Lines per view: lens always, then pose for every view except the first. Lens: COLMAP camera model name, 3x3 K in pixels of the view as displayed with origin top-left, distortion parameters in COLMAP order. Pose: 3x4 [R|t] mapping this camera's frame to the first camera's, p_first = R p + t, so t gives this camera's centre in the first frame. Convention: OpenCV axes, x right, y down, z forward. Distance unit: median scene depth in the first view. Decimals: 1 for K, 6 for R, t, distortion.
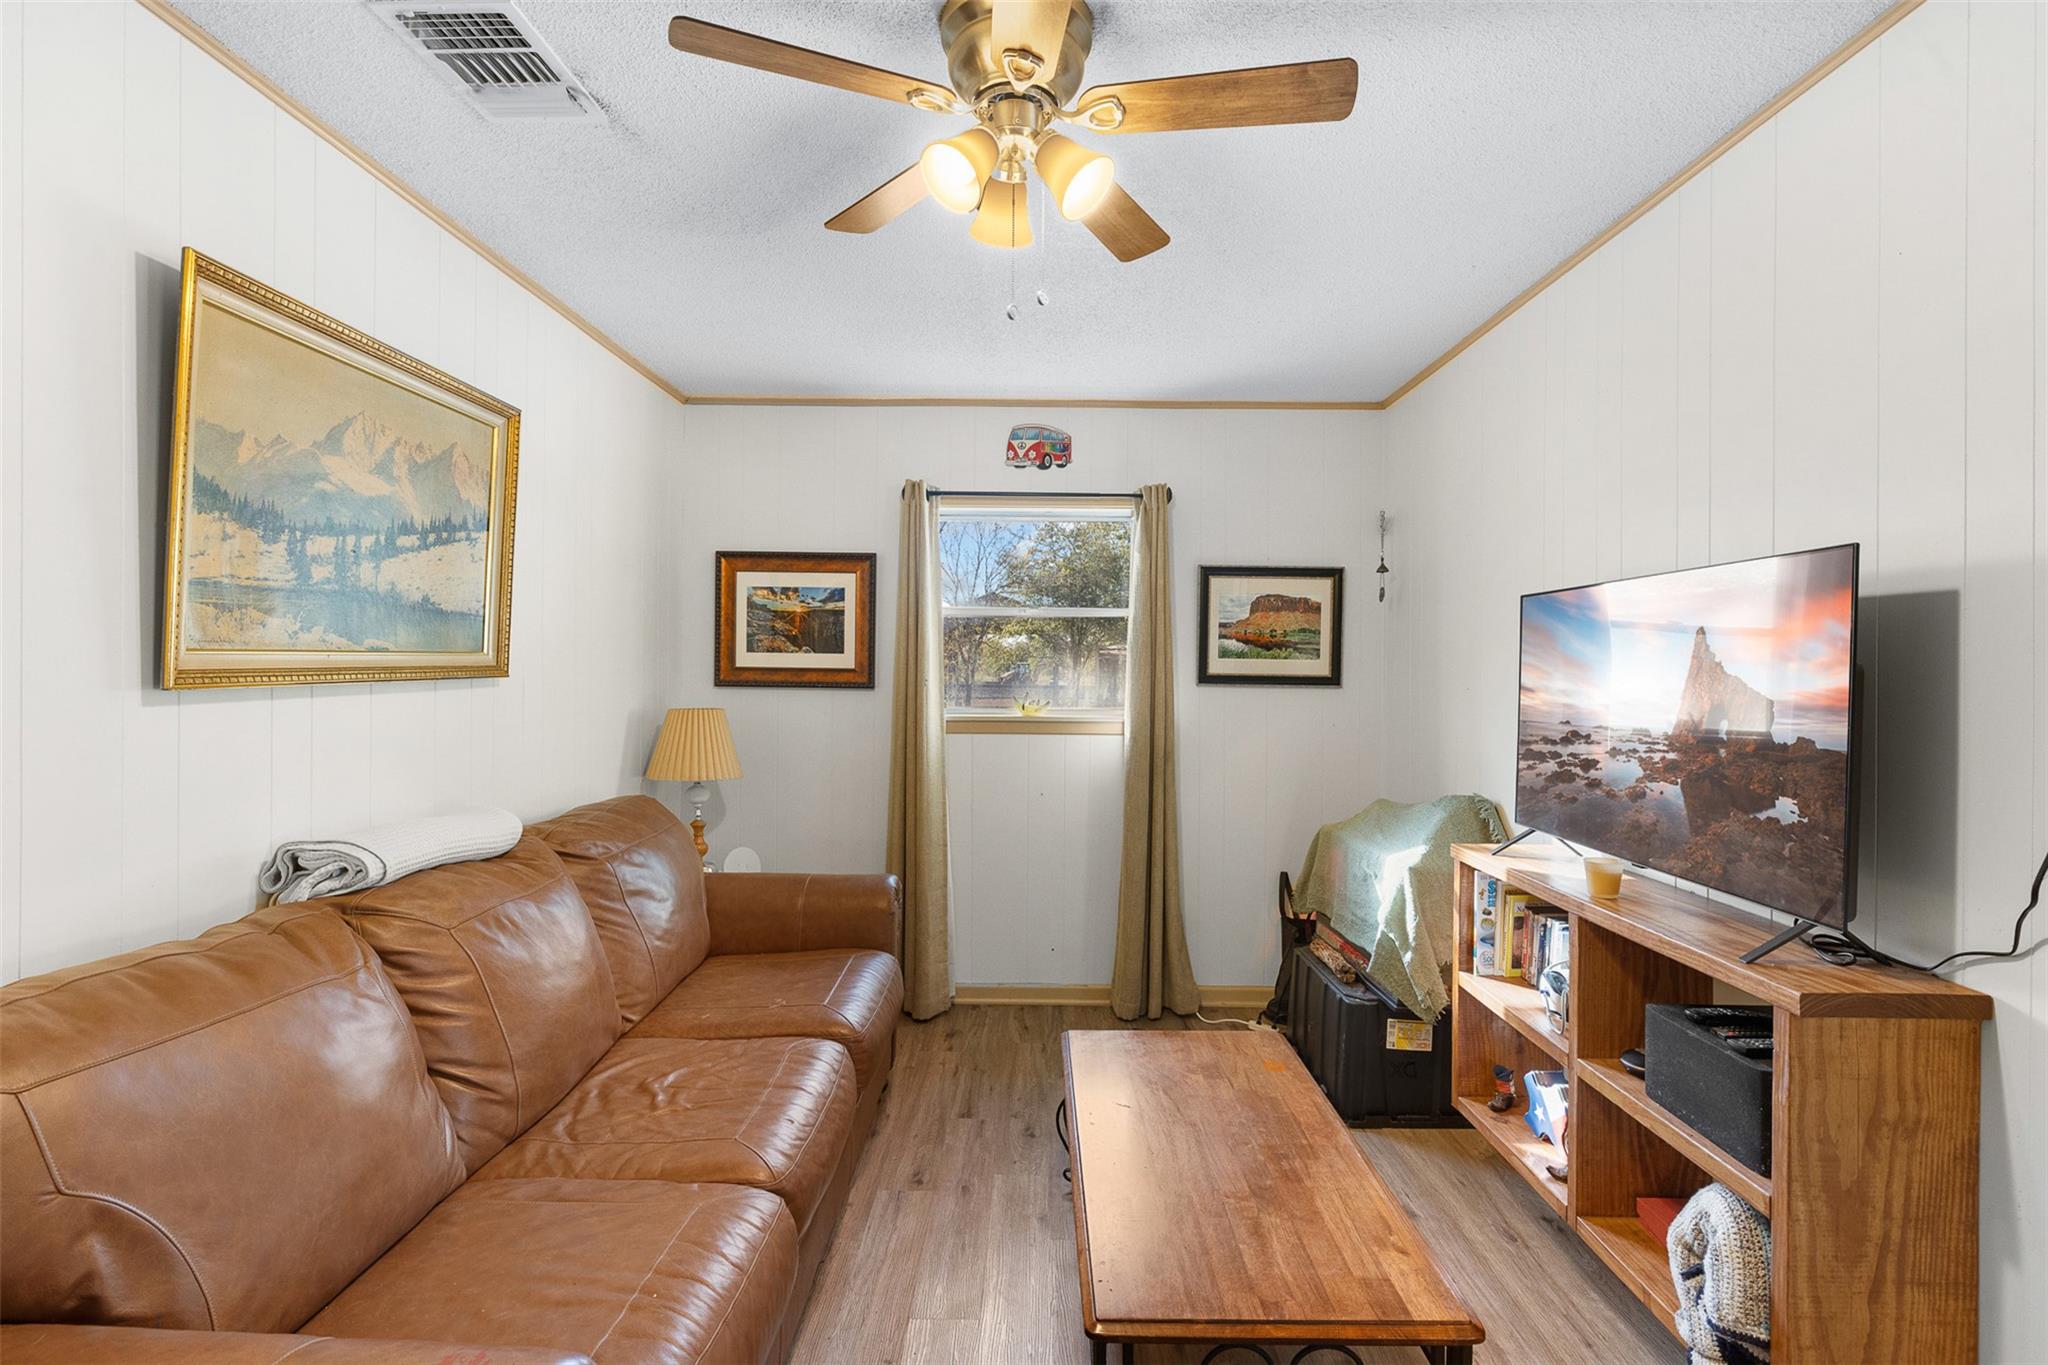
lens RADIAL K [[966.8, 0, 1029.6], [0, 966.8, 675.4], [0, 0, 1]] dist [-0.000377, 0.002517]
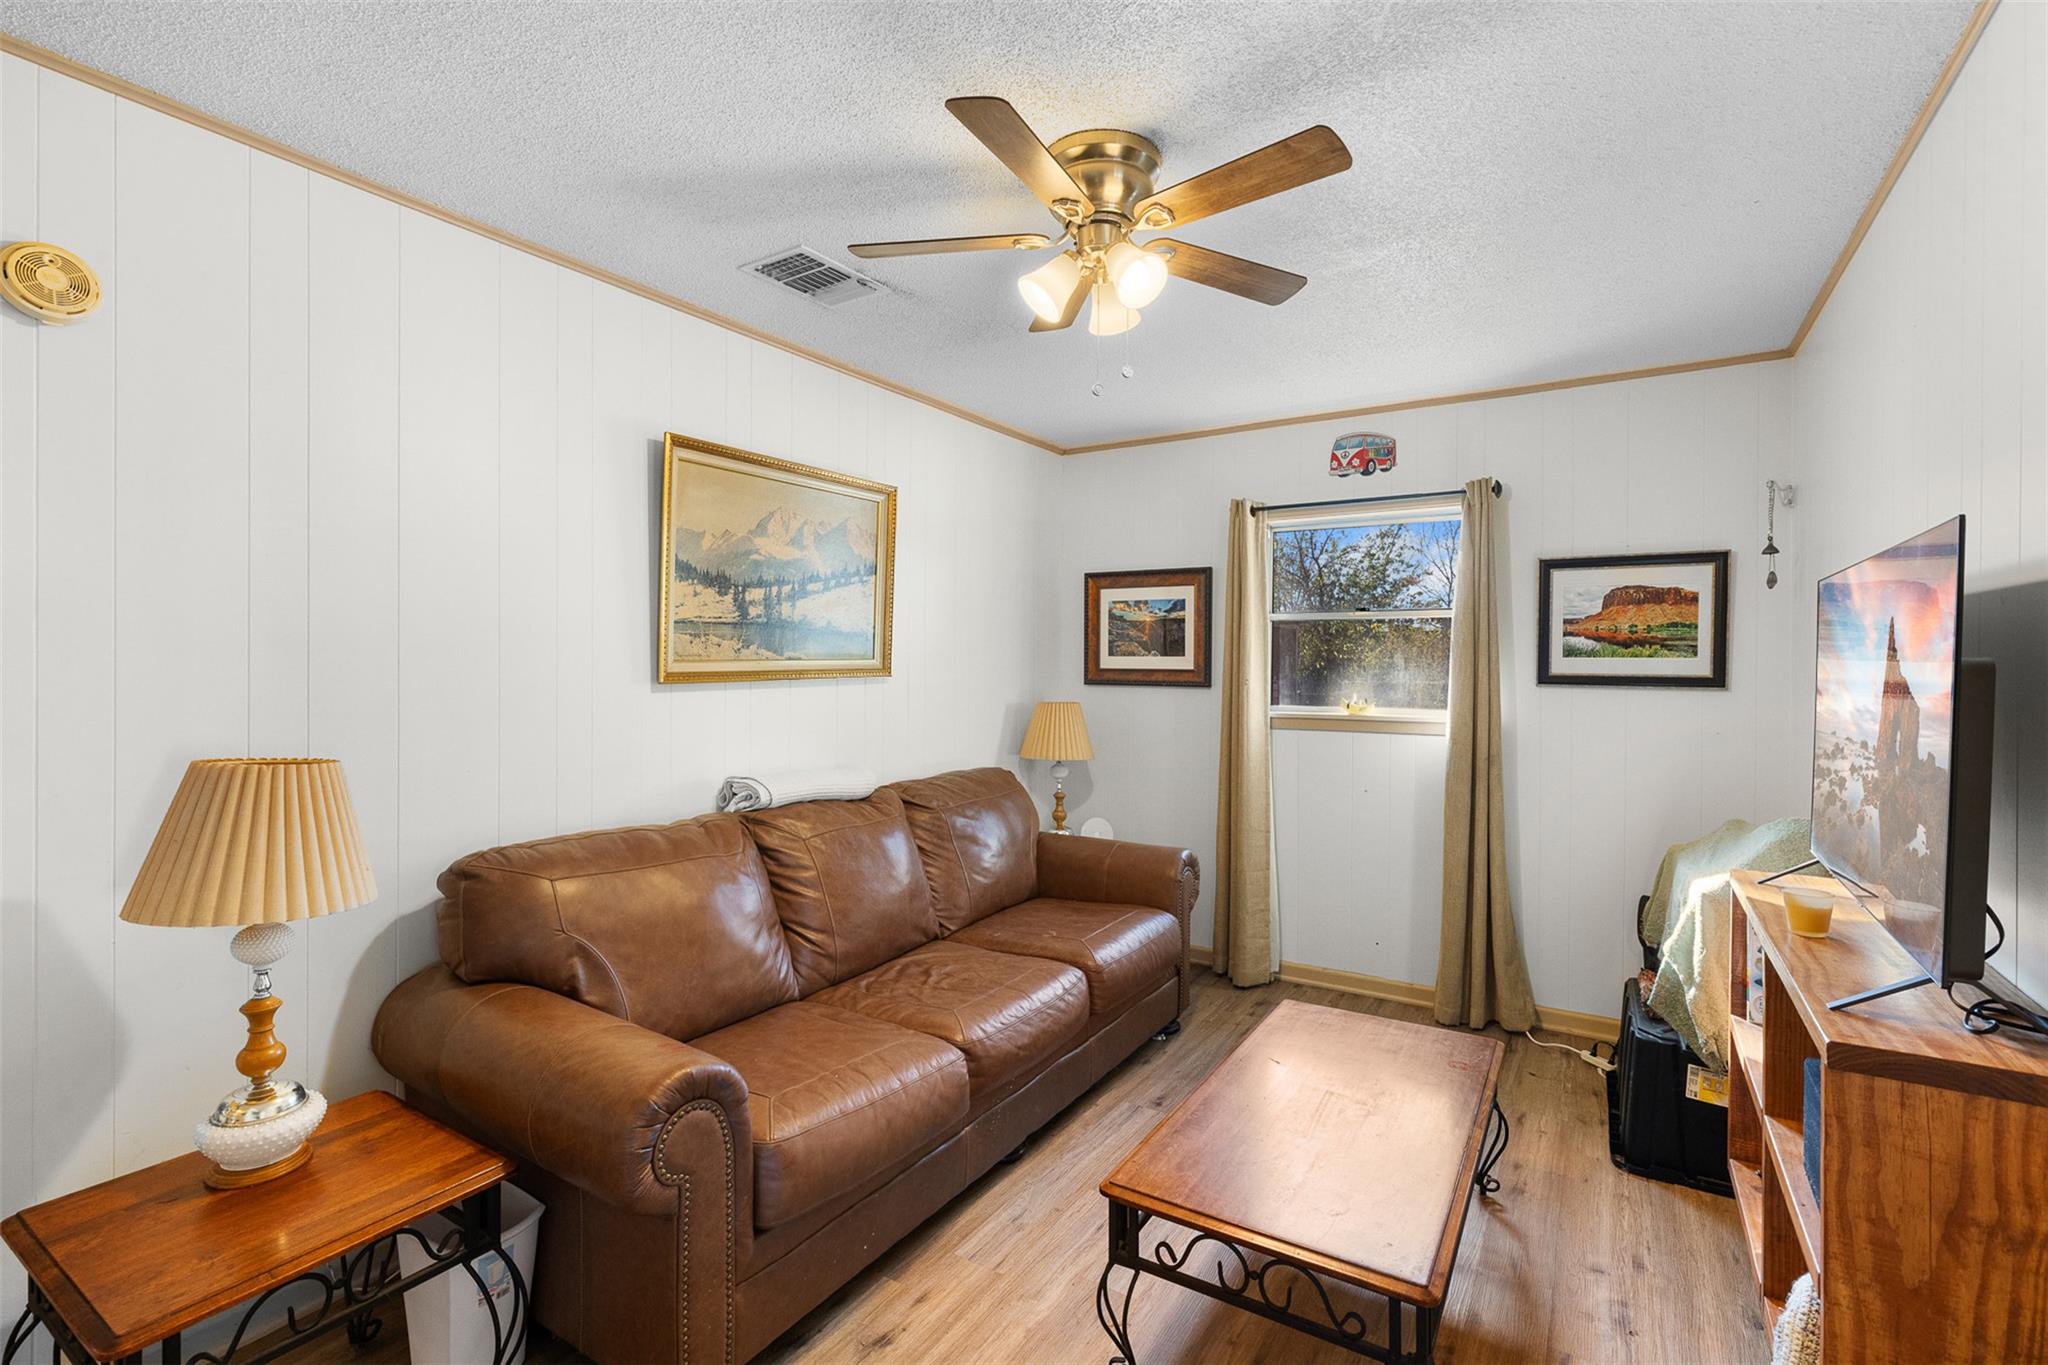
lens RADIAL K [[933.3, 0, 1017.3], [0, 933.3, 675.3], [0, 0, 1]] dist [-0.002020, 0.003605]
pose [[0.846090, 0.000781, -0.533039, 0.363853], [-0.000619, 1.000000, 0.000483, -0.000938], [0.533039, -0.000078, 0.846090, -0.060488]]
